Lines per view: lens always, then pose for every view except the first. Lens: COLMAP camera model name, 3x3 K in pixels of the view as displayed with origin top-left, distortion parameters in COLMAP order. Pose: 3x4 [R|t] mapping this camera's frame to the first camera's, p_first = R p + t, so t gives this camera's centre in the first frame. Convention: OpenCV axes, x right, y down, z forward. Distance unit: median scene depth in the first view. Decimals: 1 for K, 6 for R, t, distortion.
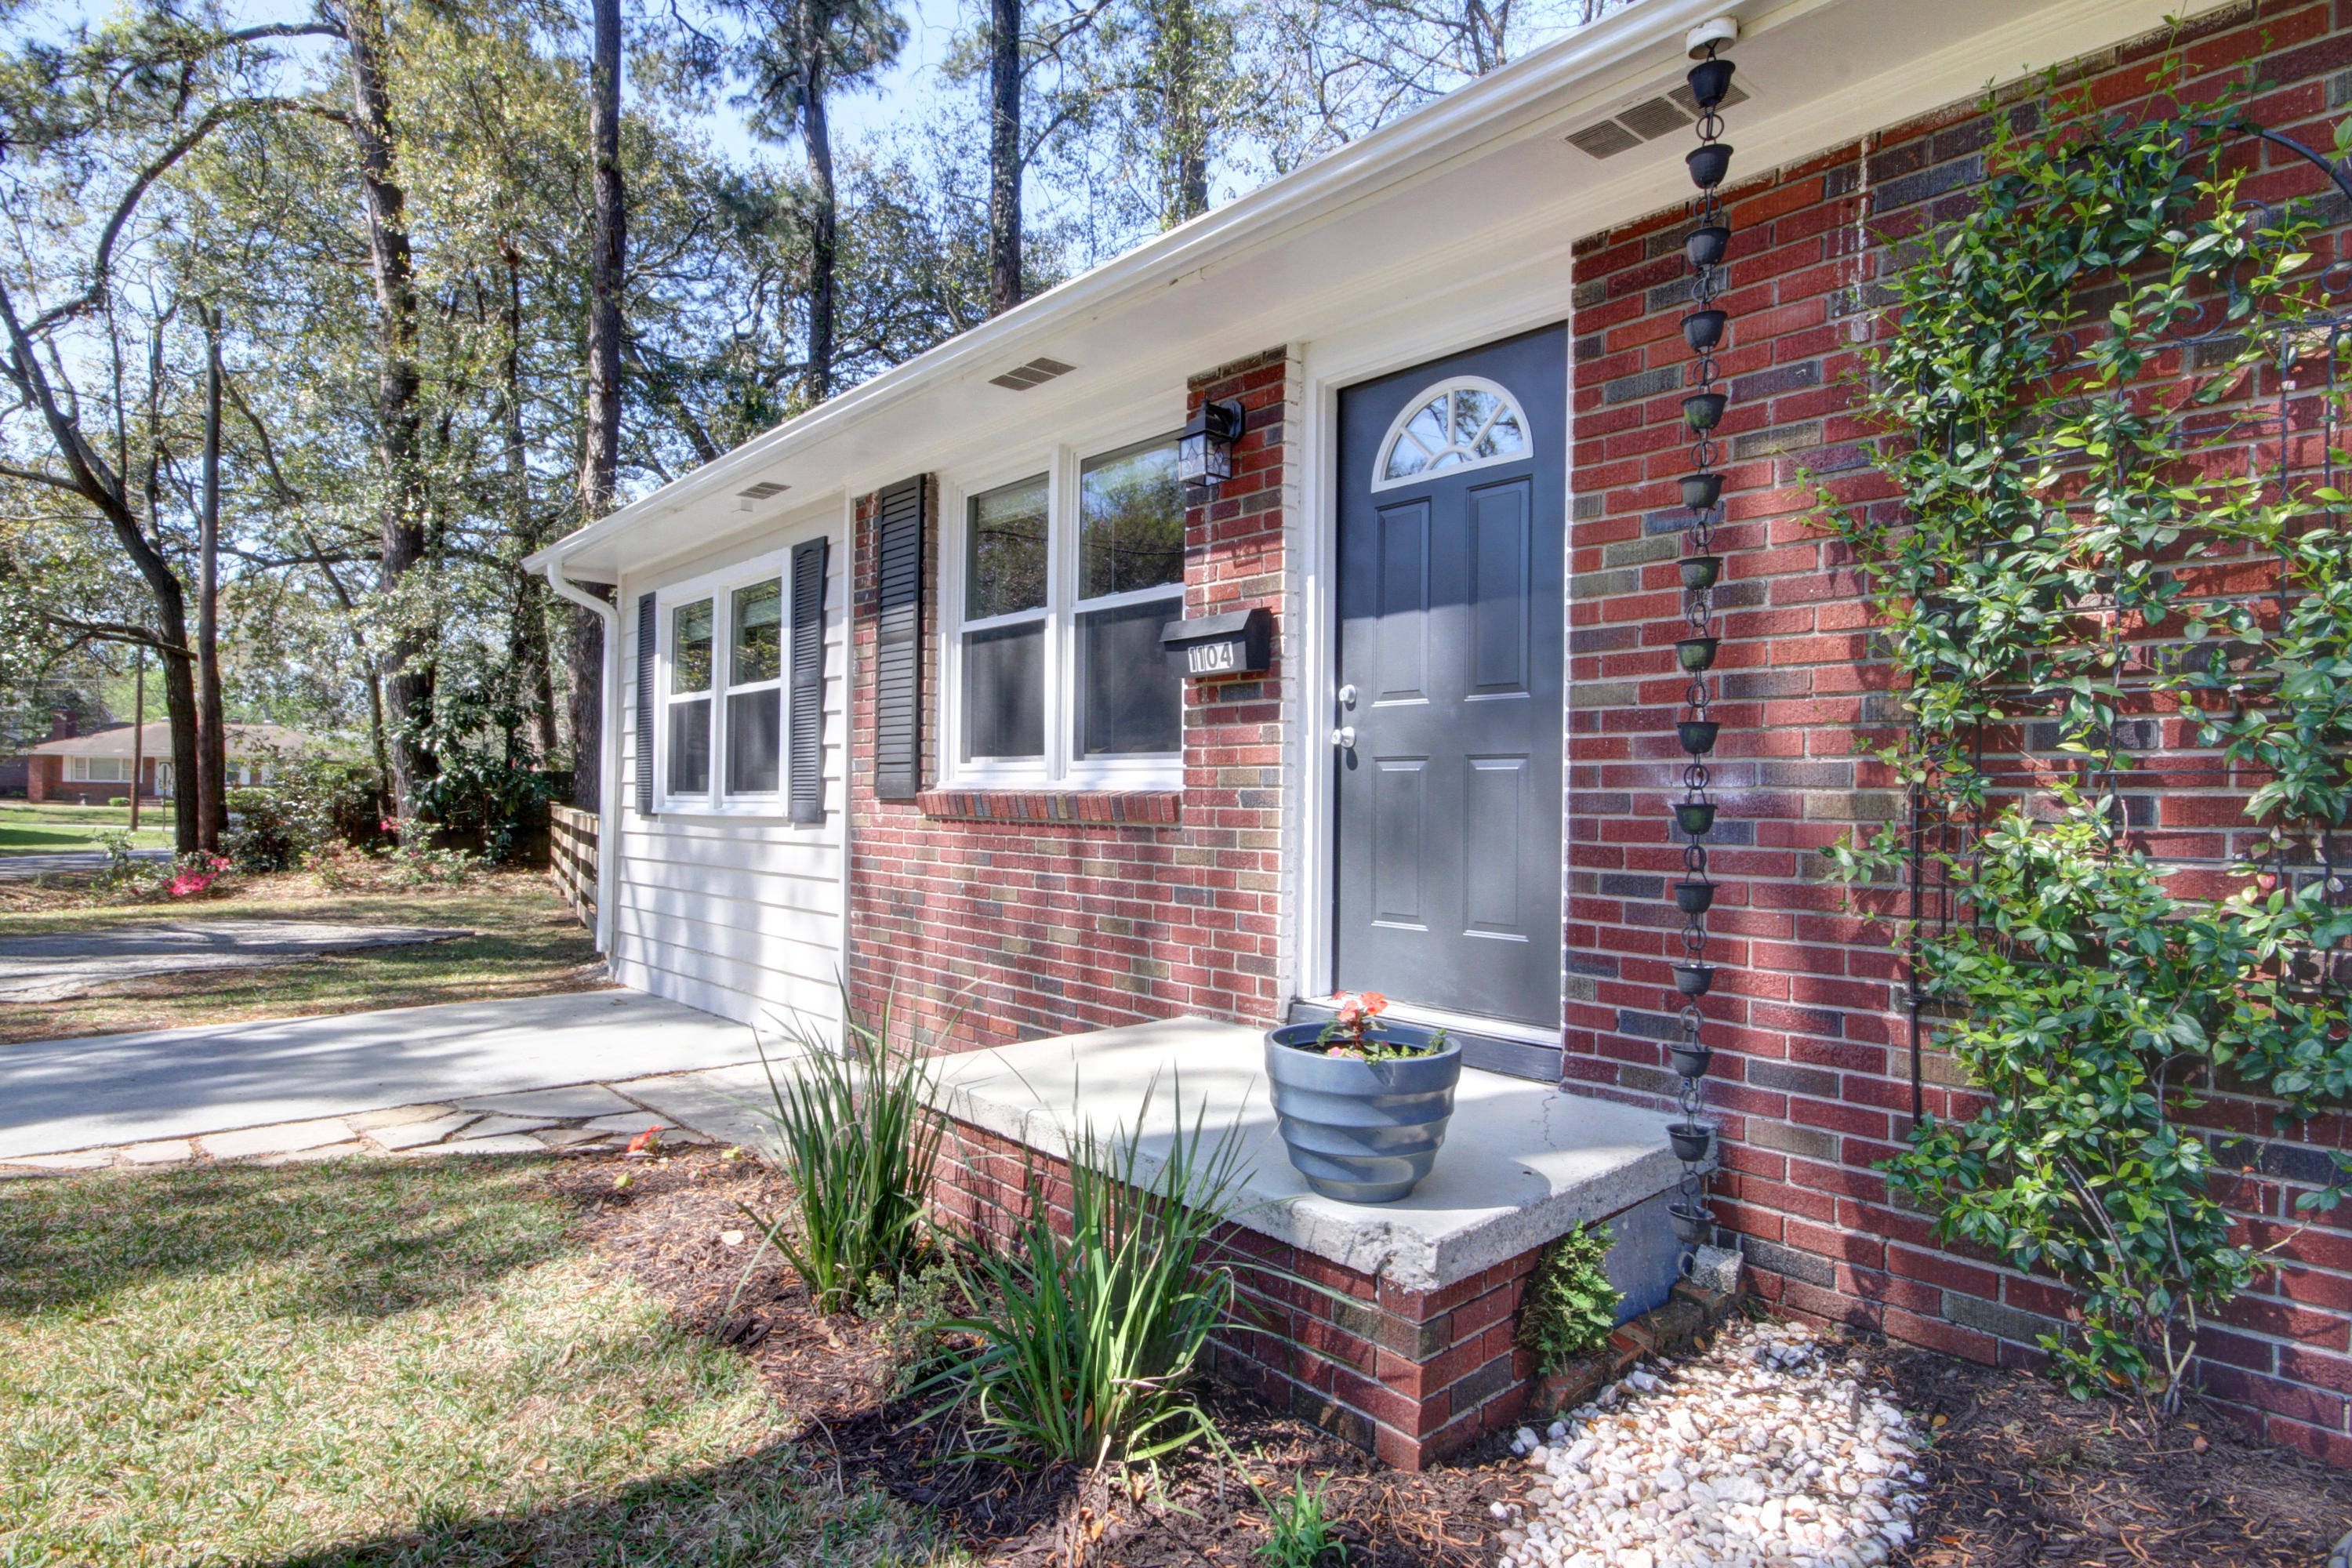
lens RADIAL K [[1200.5, 0, 1180.1], [0, 1200.5, 791.9], [0, 0, 1]] dist [0.000626, 0.000004]
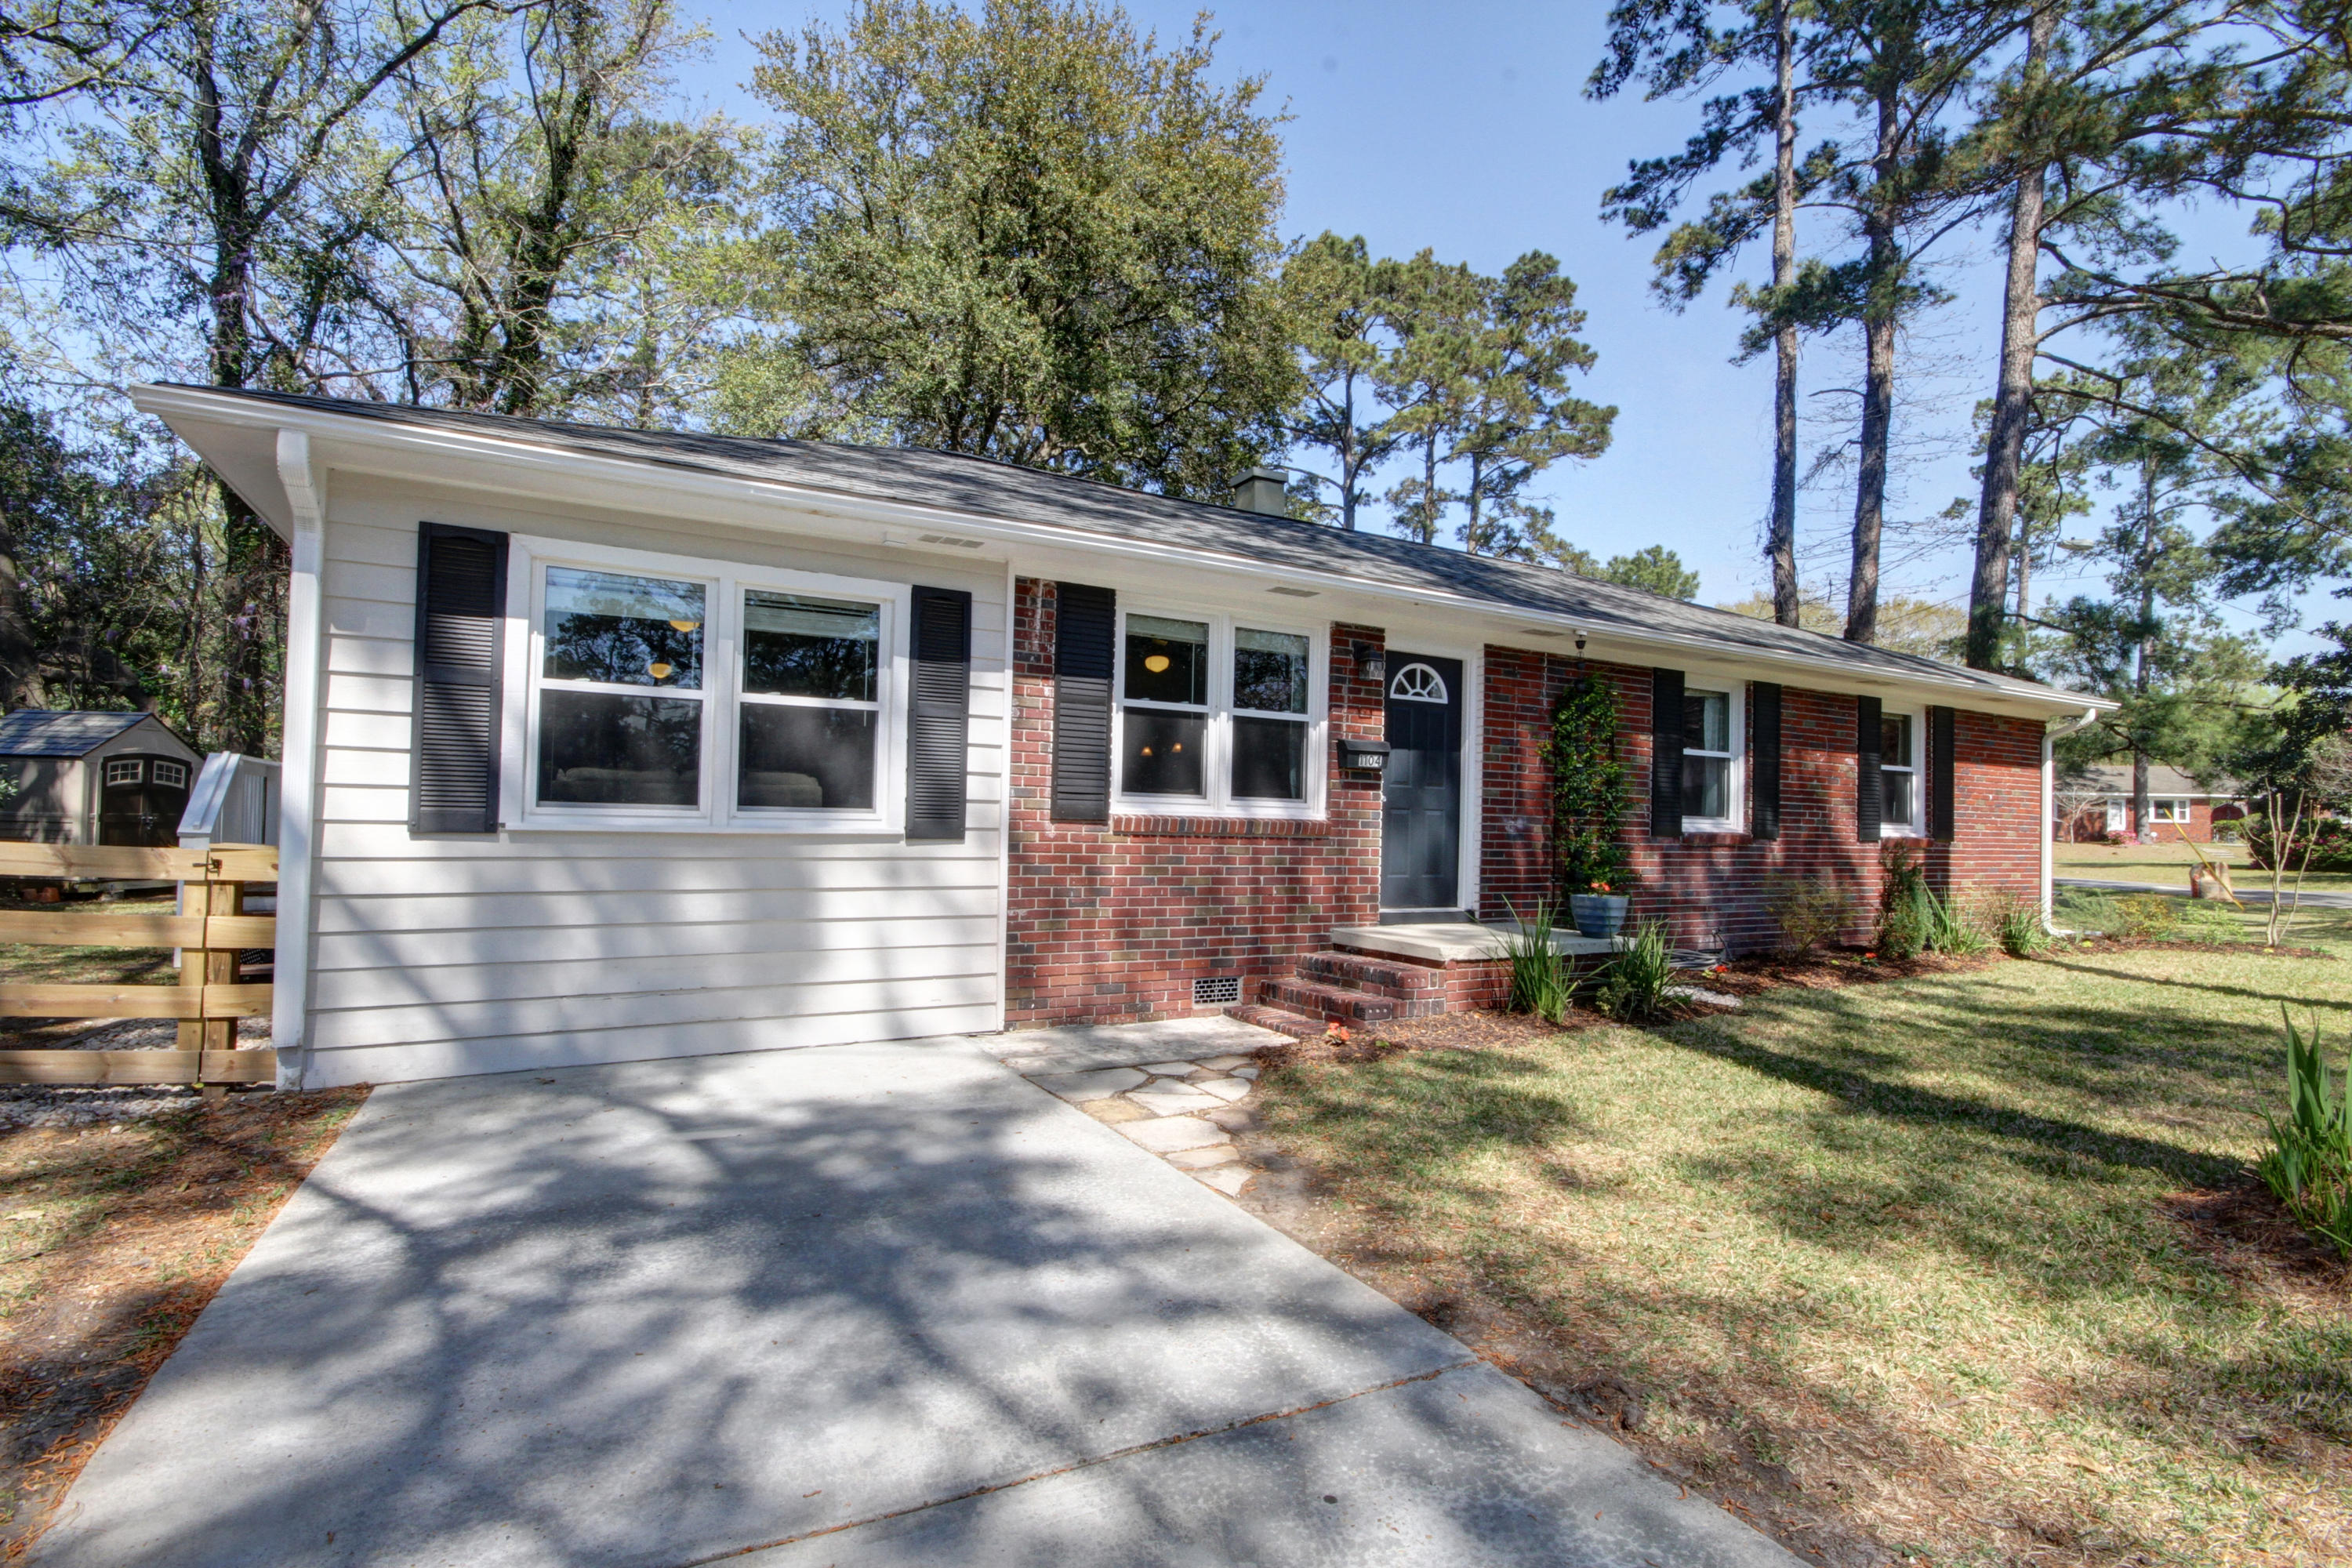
lens RADIAL K [[1087.9, 0, 1170.3], [0, 1087.9, 793.5], [0, 0, 1]] dist [0.005613, -0.010905]
pose [[0.234138, 0.019767, 0.972002, -1.608063], [-0.024792, 0.999590, -0.014356, -0.009535], [-0.971887, -0.020736, 0.234532, 0.706593]]
